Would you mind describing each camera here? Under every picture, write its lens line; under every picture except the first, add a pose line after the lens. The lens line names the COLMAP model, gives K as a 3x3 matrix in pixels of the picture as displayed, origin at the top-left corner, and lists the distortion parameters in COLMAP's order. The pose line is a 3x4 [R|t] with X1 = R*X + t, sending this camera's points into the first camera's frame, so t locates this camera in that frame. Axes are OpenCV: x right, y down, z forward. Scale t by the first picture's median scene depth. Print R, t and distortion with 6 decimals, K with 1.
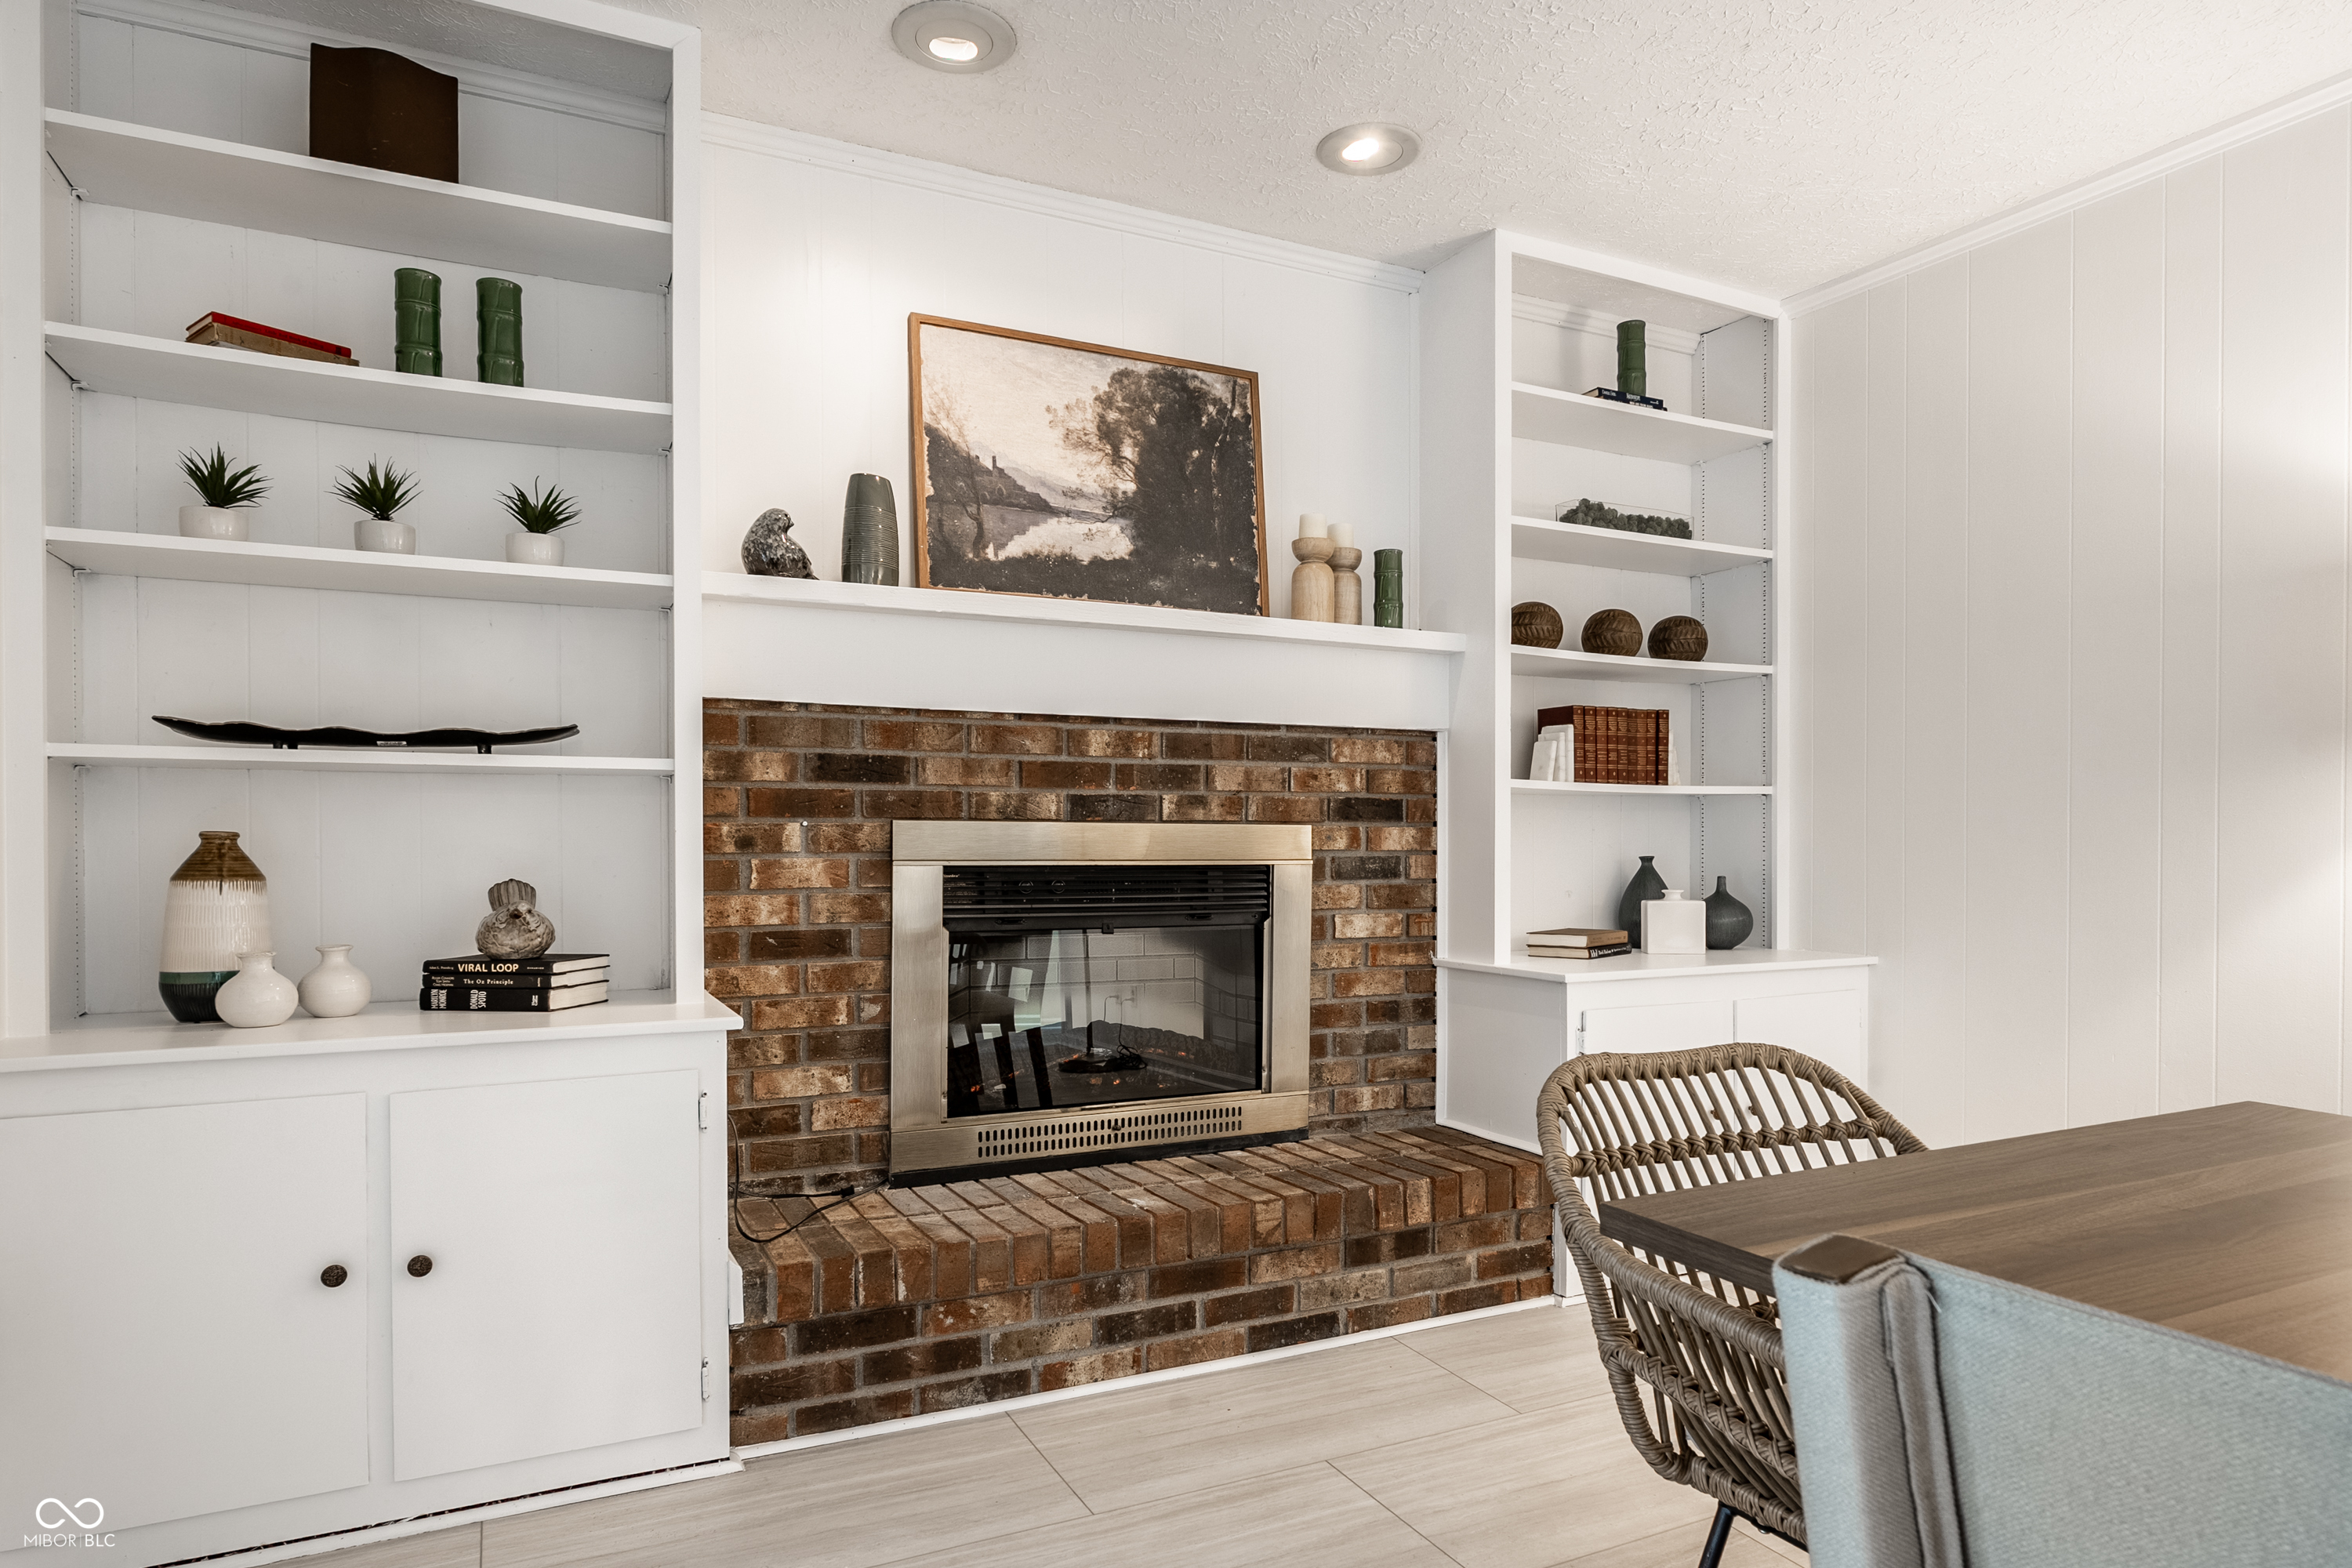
lens RADIAL K [[1325.2, 0, 1206.3], [0, 1325.2, 856.9], [0, 0, 1]] dist [0.000739, 0.000824]
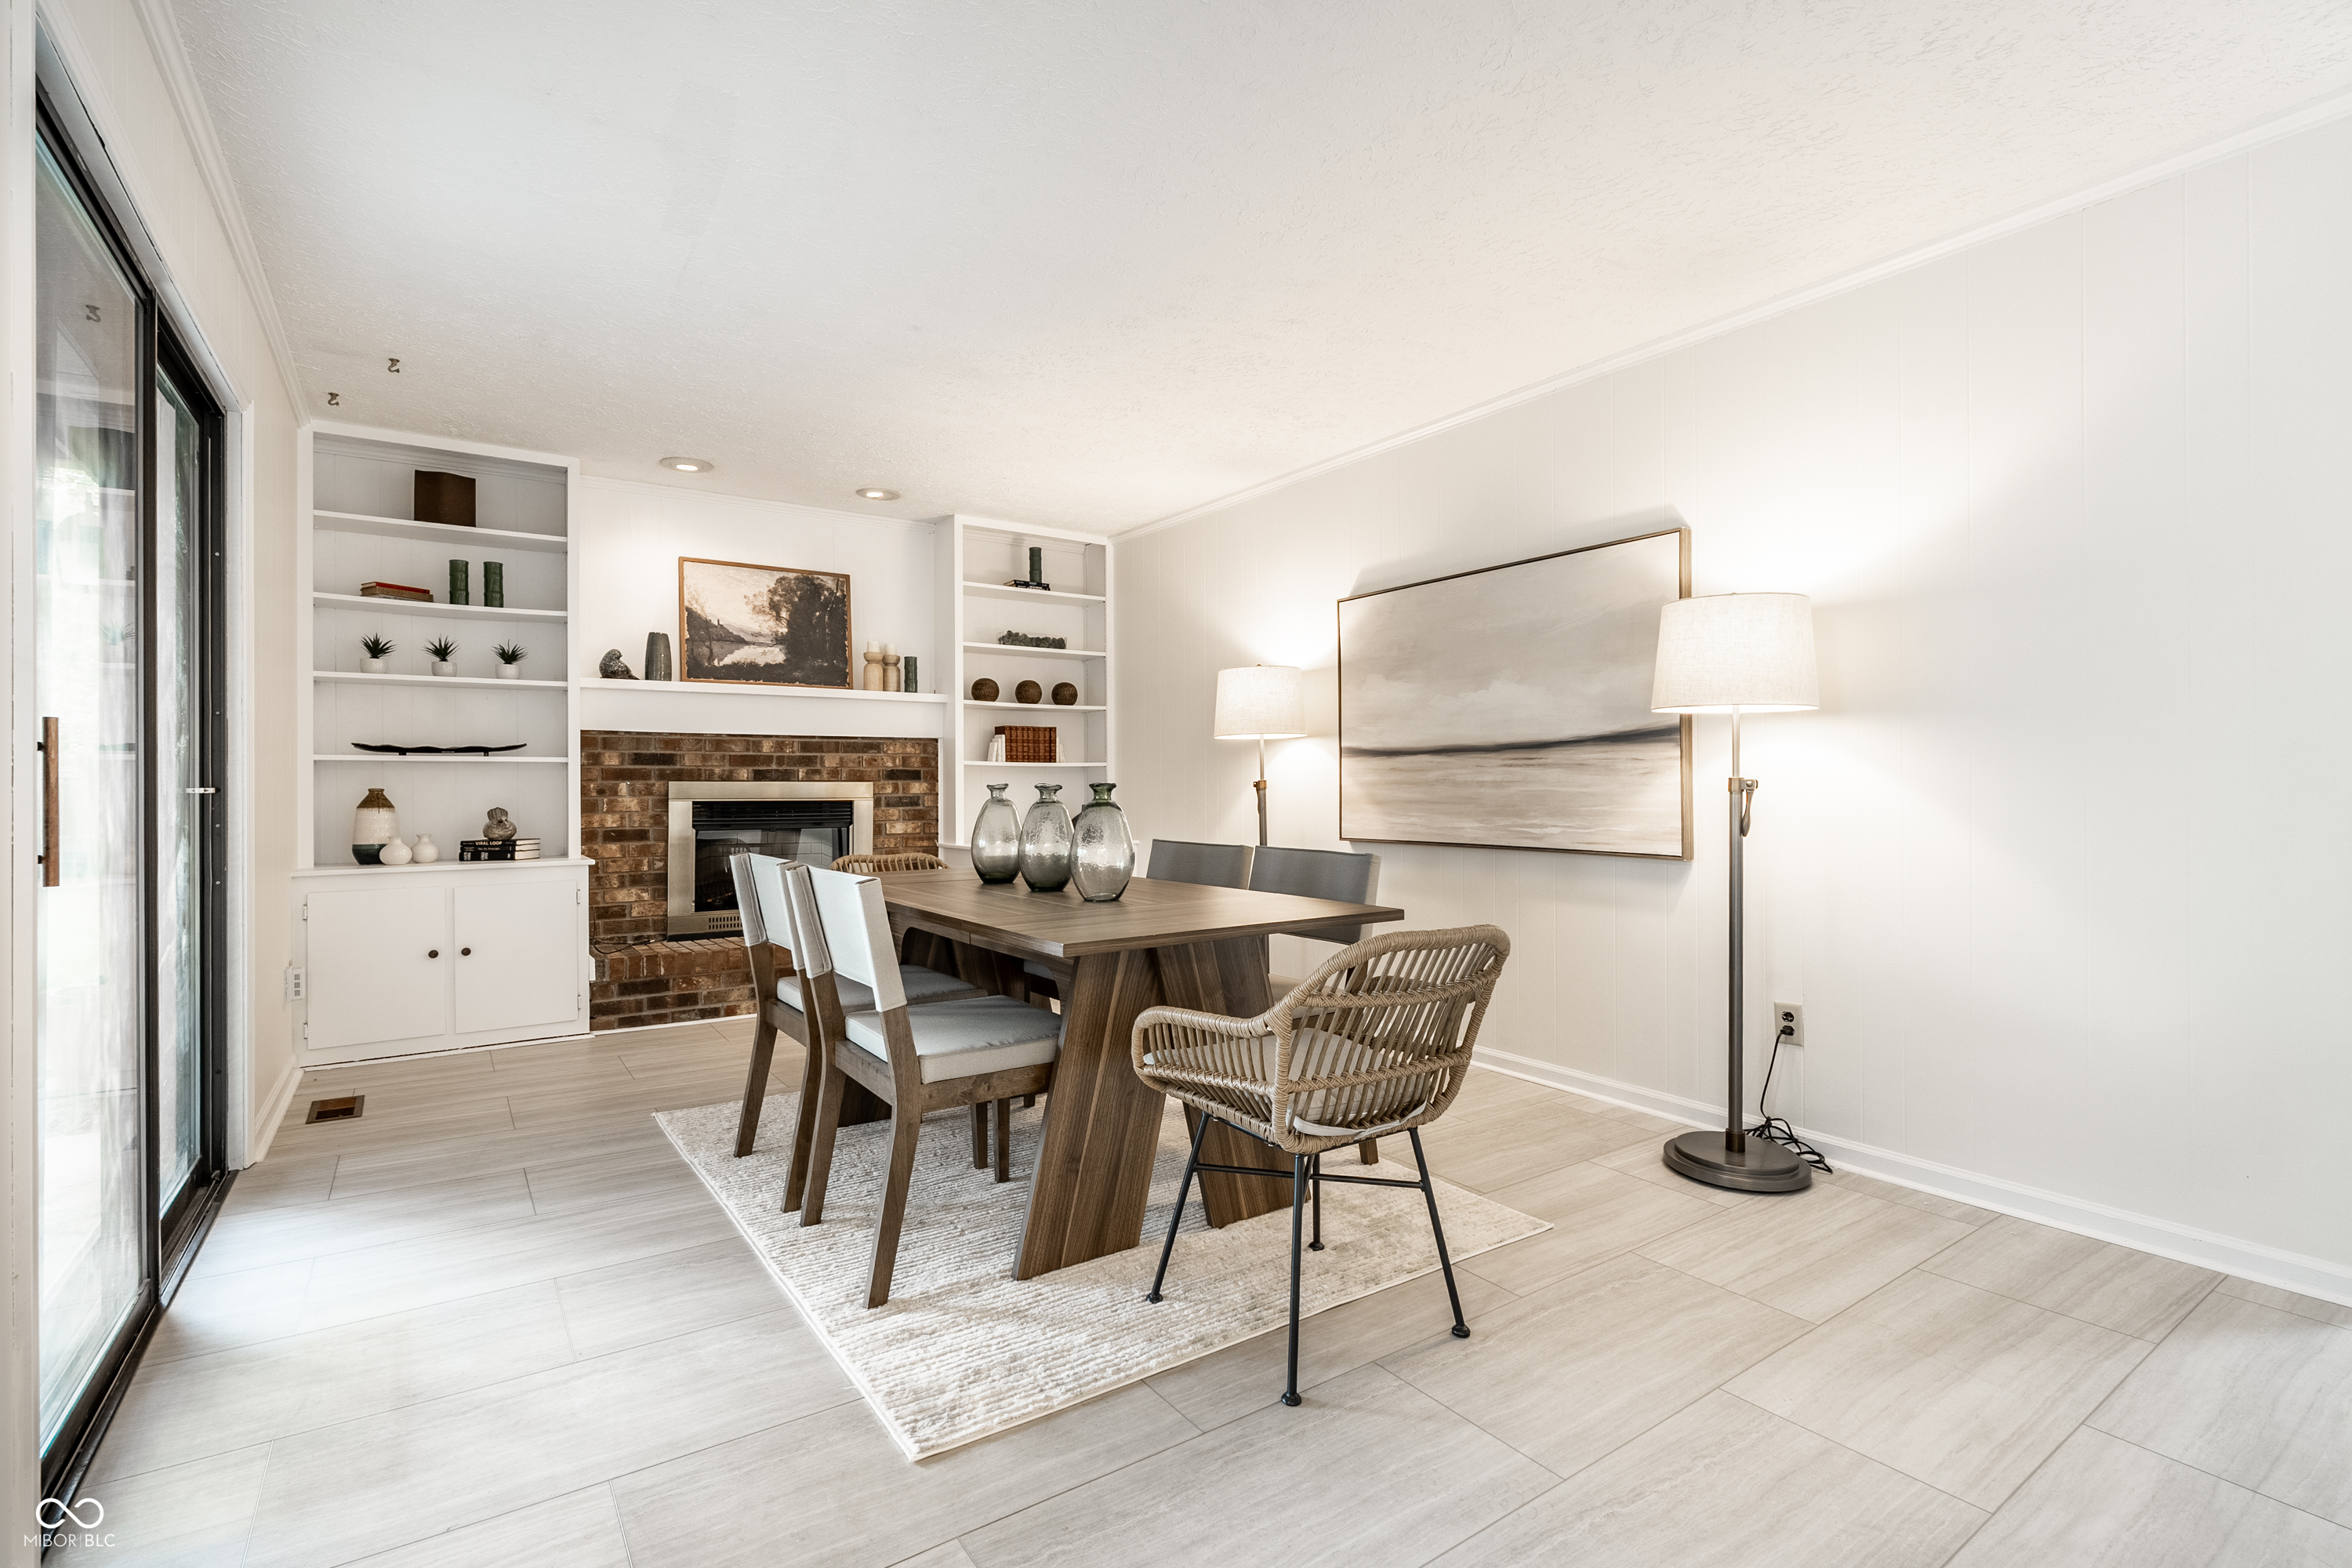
lens RADIAL K [[1070.0, 0, 1137.7], [0, 1070.0, 785.7], [0, 0, 1]] dist [-0.000196, -0.000080]
pose [[0.995891, -0.003367, 0.090501, 0.374546], [0.004160, 0.999955, -0.008584, -0.001068], [-0.090468, 0.008925, 0.995859, -0.850688]]
